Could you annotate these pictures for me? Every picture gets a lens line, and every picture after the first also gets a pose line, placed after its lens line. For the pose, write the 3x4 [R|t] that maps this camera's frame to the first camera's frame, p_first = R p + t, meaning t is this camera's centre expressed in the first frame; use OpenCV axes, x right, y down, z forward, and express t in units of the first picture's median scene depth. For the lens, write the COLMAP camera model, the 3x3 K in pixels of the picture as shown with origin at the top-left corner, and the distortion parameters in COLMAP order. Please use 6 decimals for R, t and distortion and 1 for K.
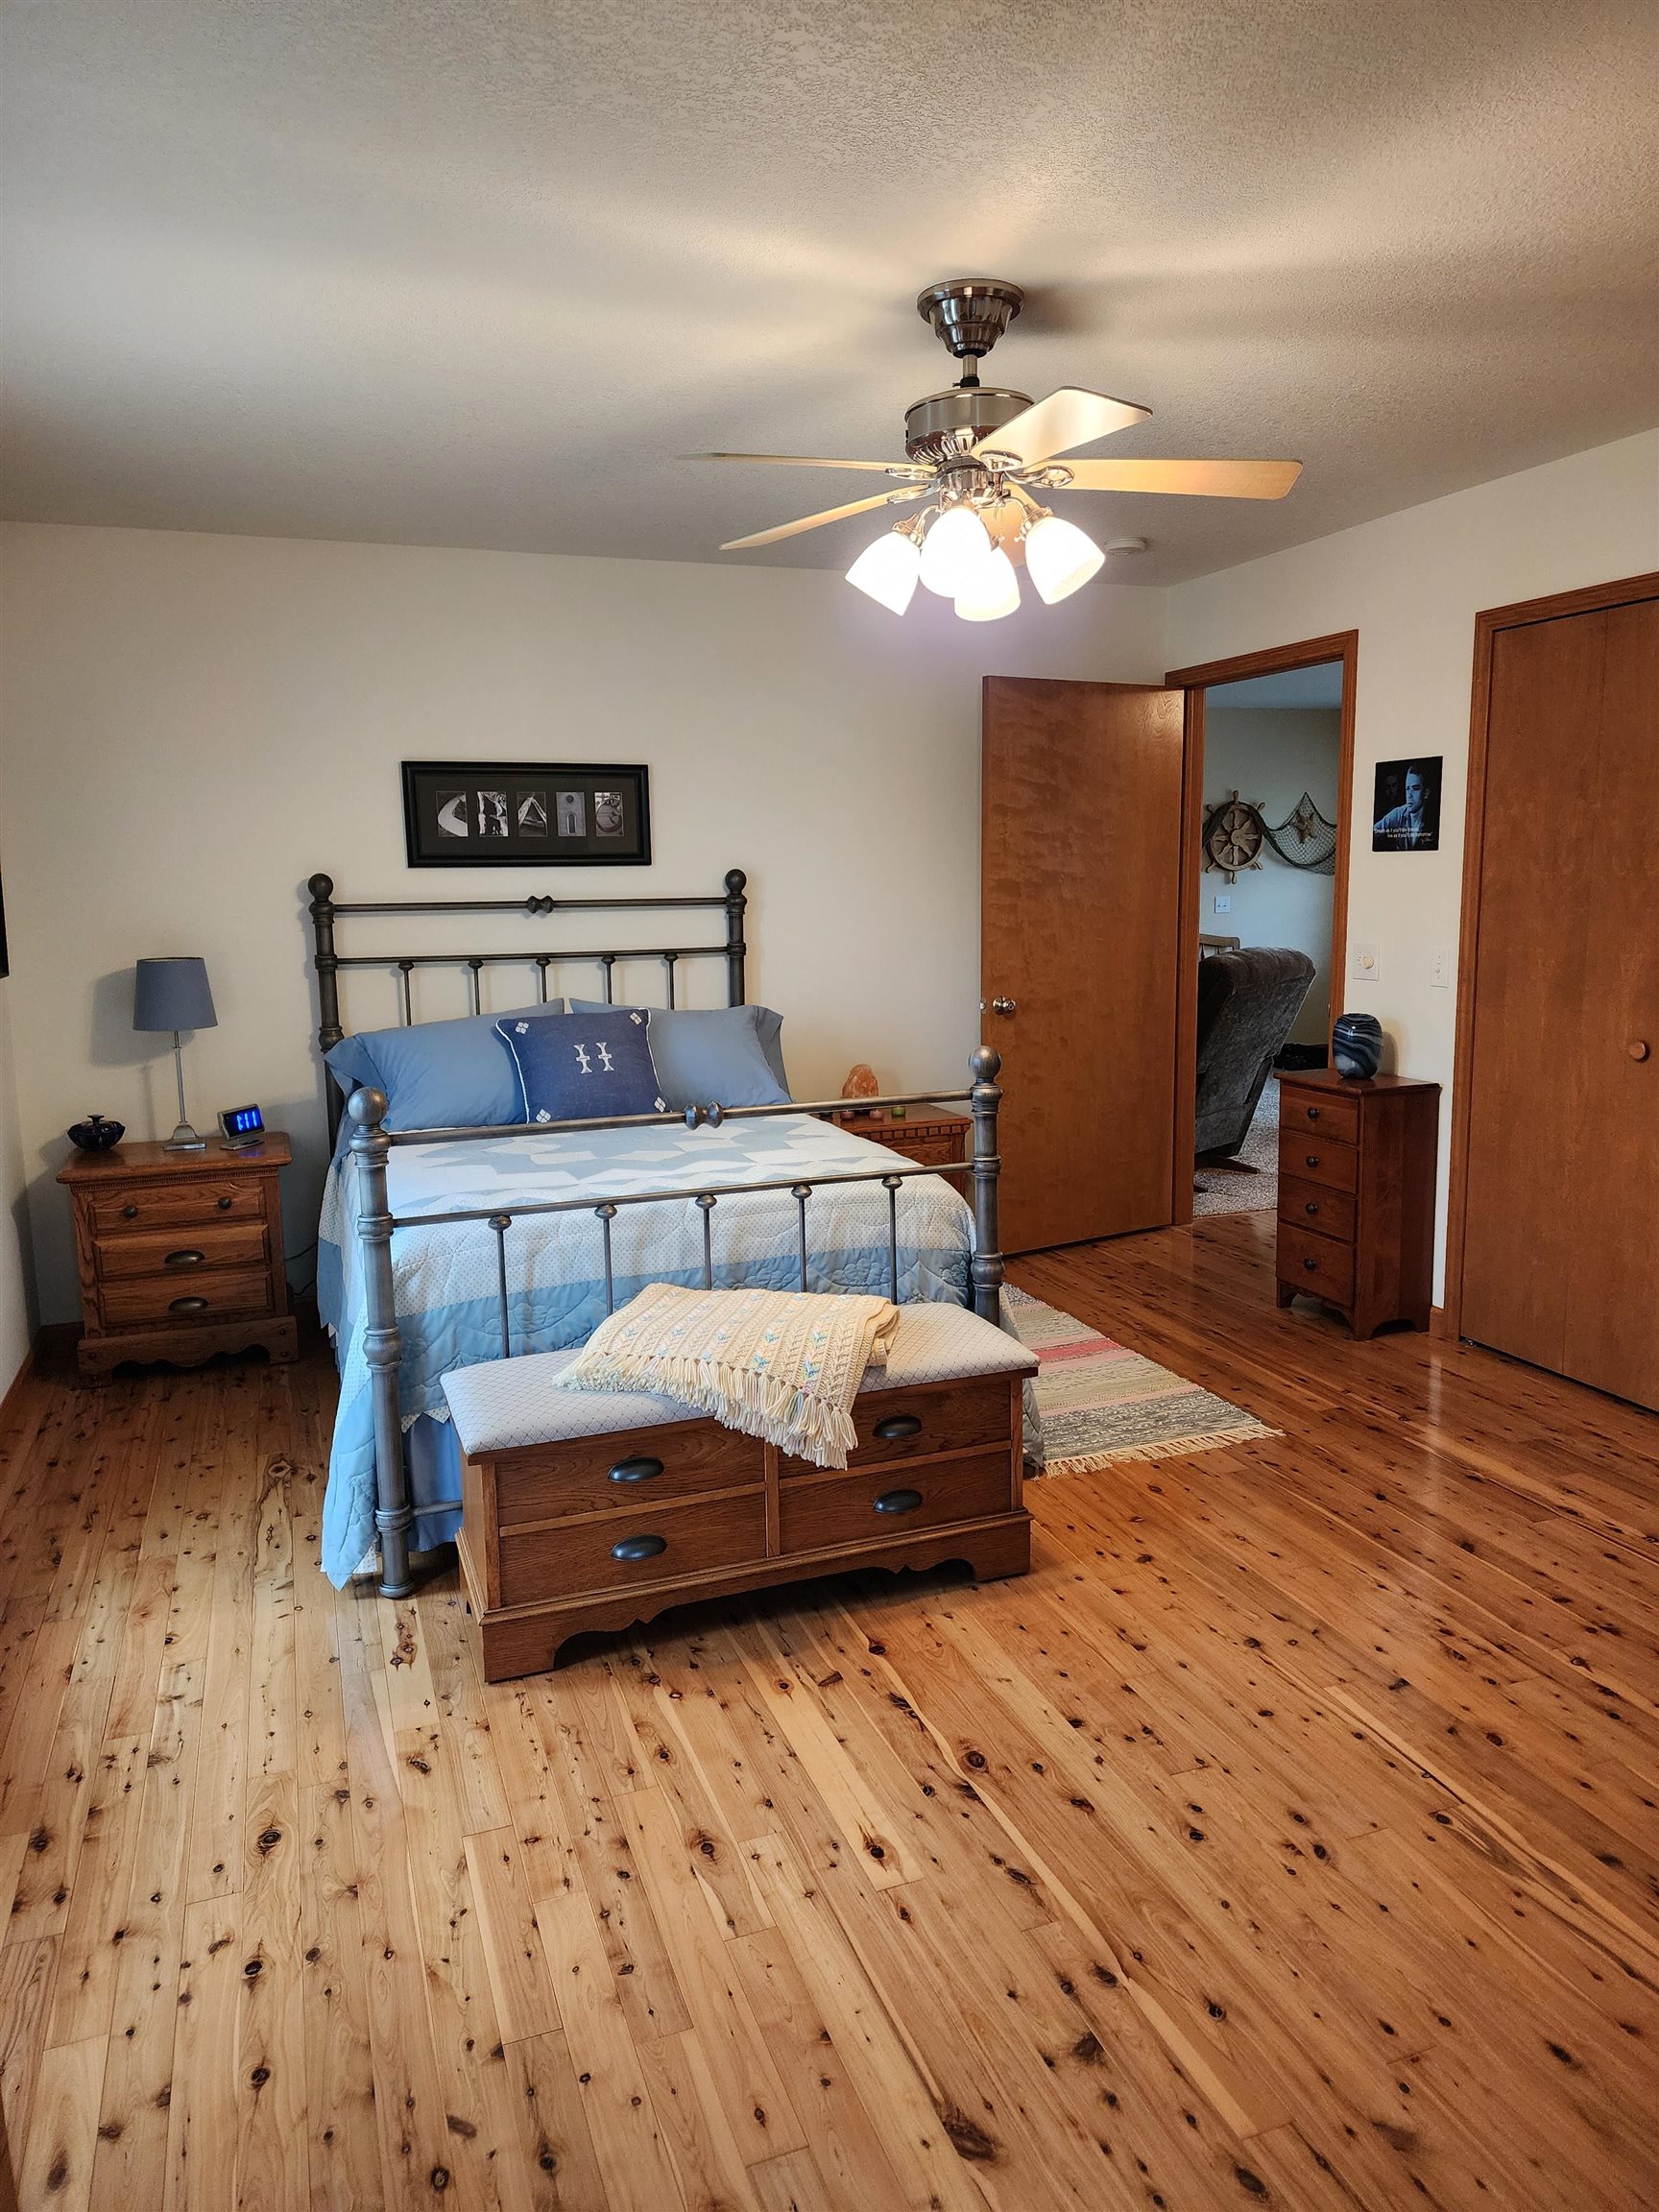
lens RADIAL K [[1488.8, 0, 814.4], [0, 1488.8, 1110.2], [0, 0, 1]] dist [0.089282, -0.075271]
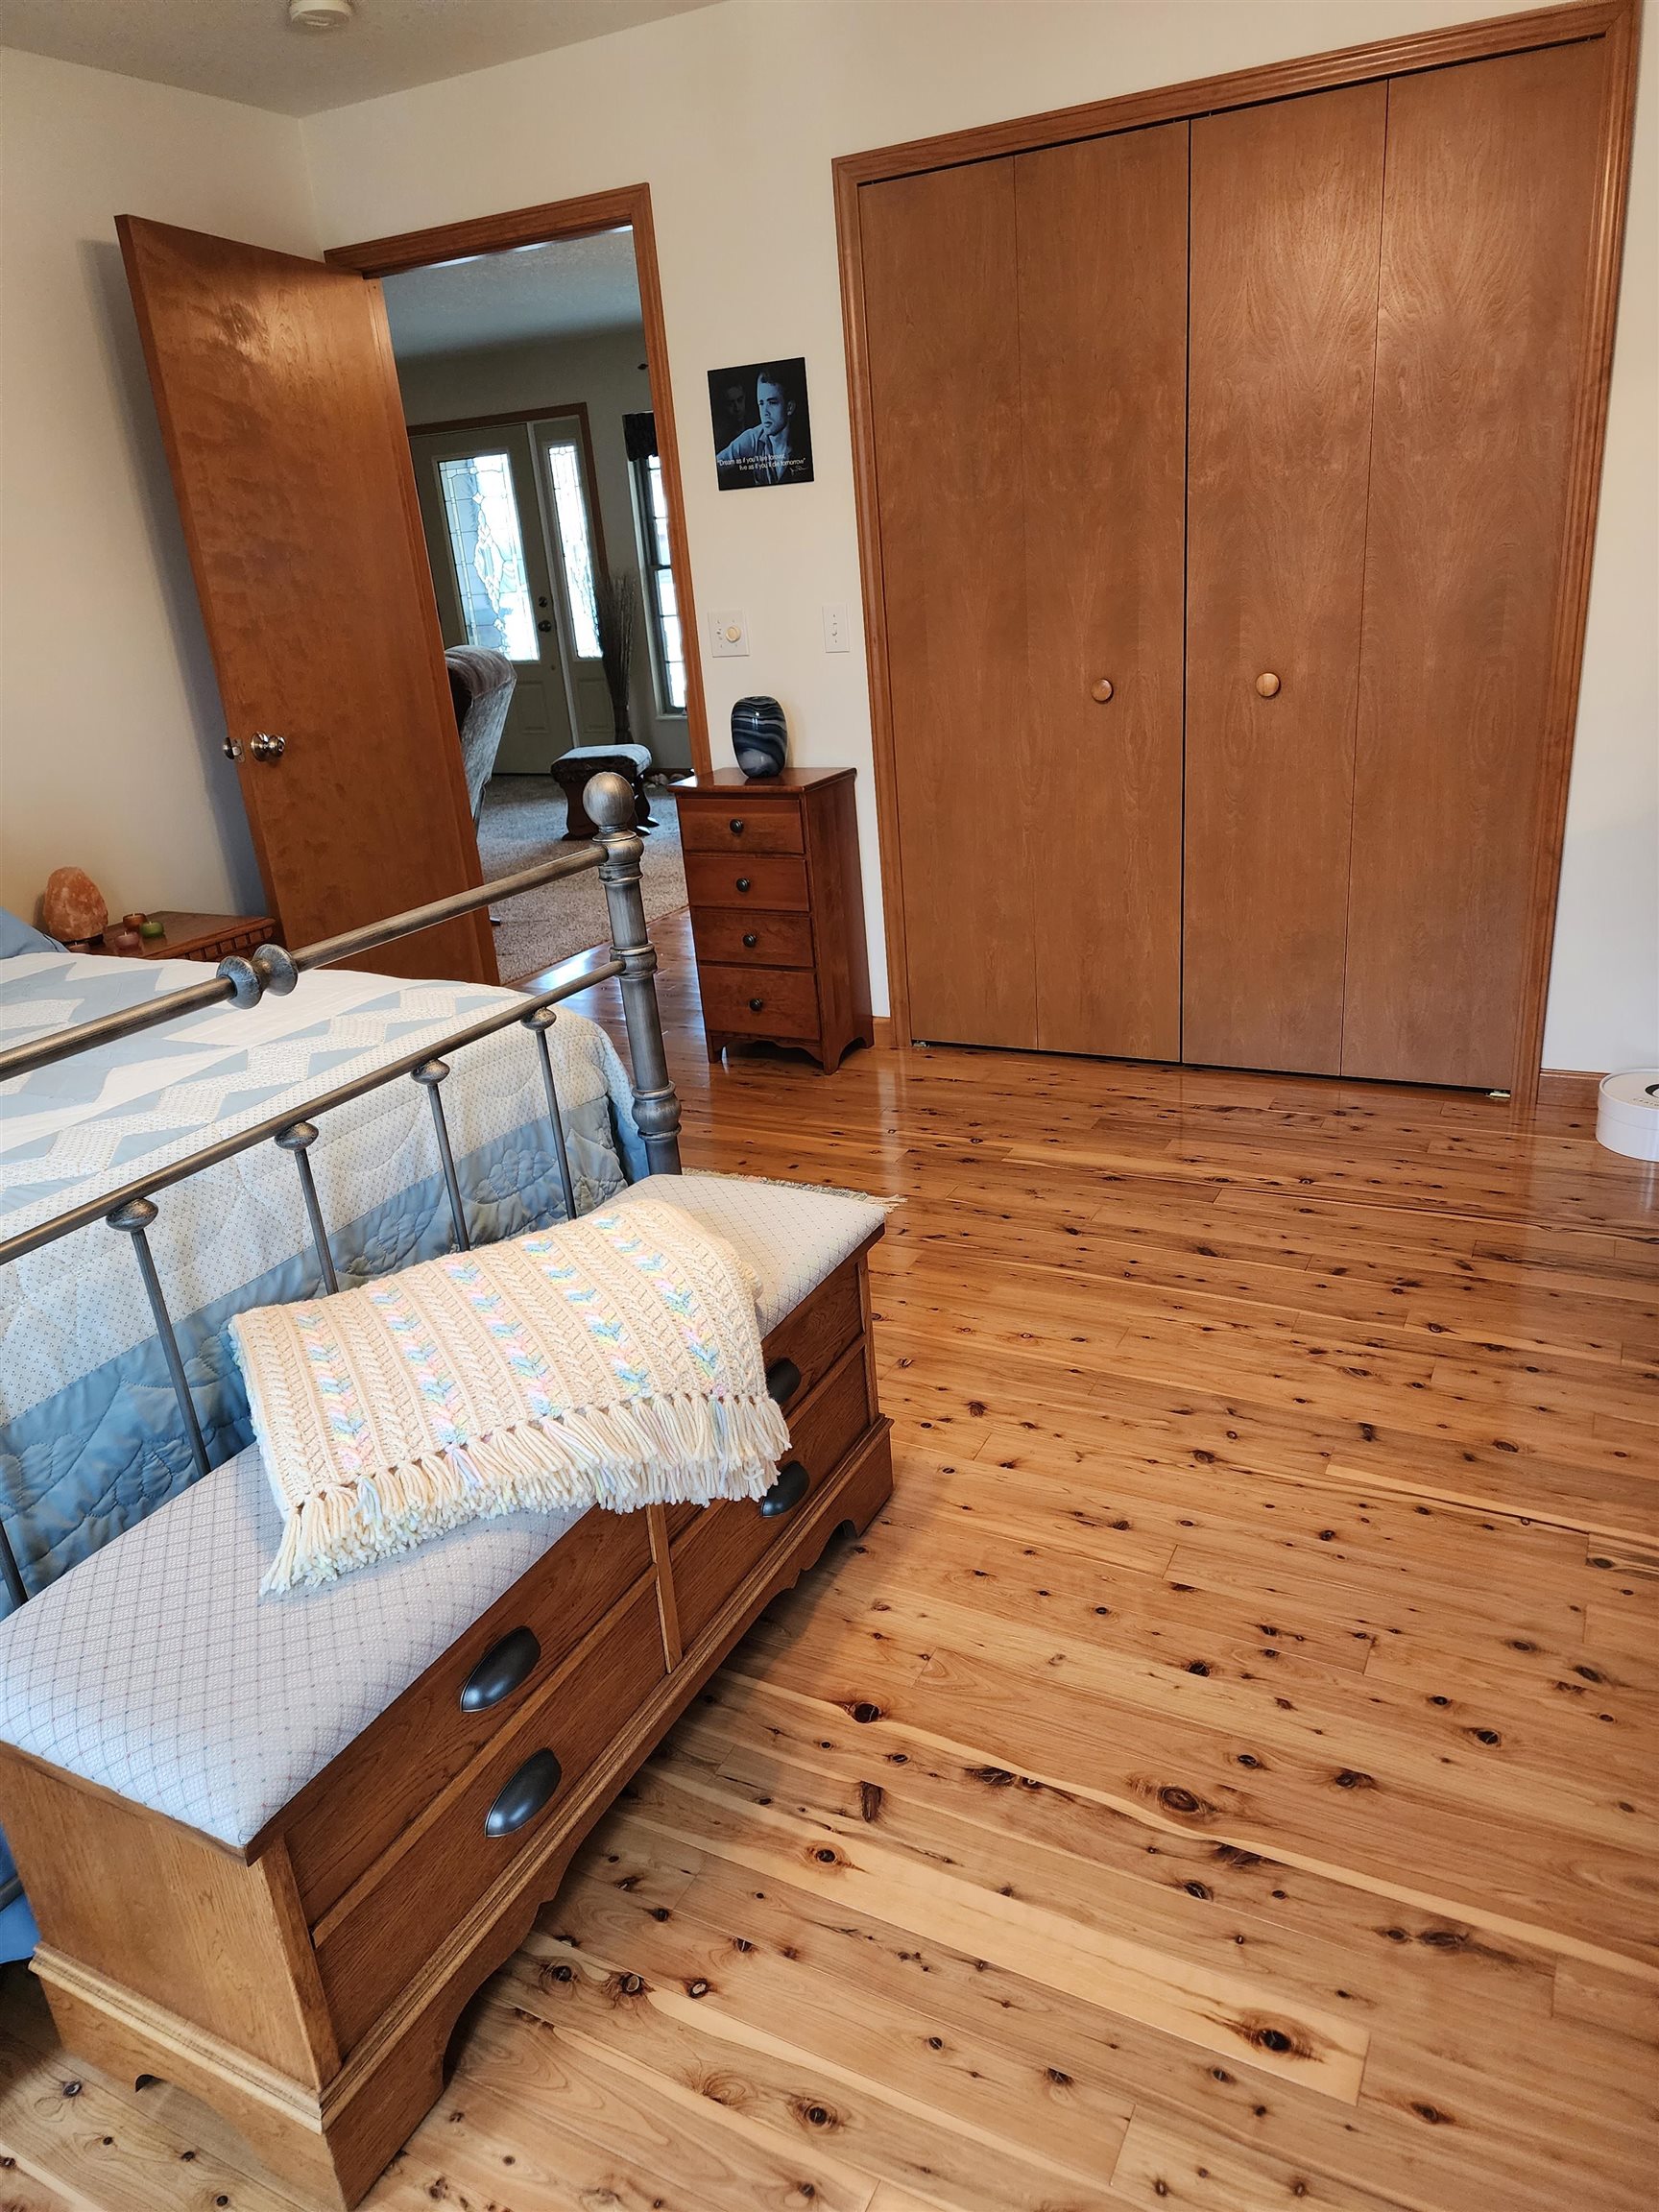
lens RADIAL K [[1488.8, 0, 840.8], [0, 1488.8, 1109.4], [0, 0, 1]] dist [0.089282, -0.075271]
pose [[0.732181, -0.279842, 0.620967, -0.246548], [0.173575, 0.958259, 0.227182, -0.033891], [-0.658622, -0.058554, 0.750192, 0.443024]]
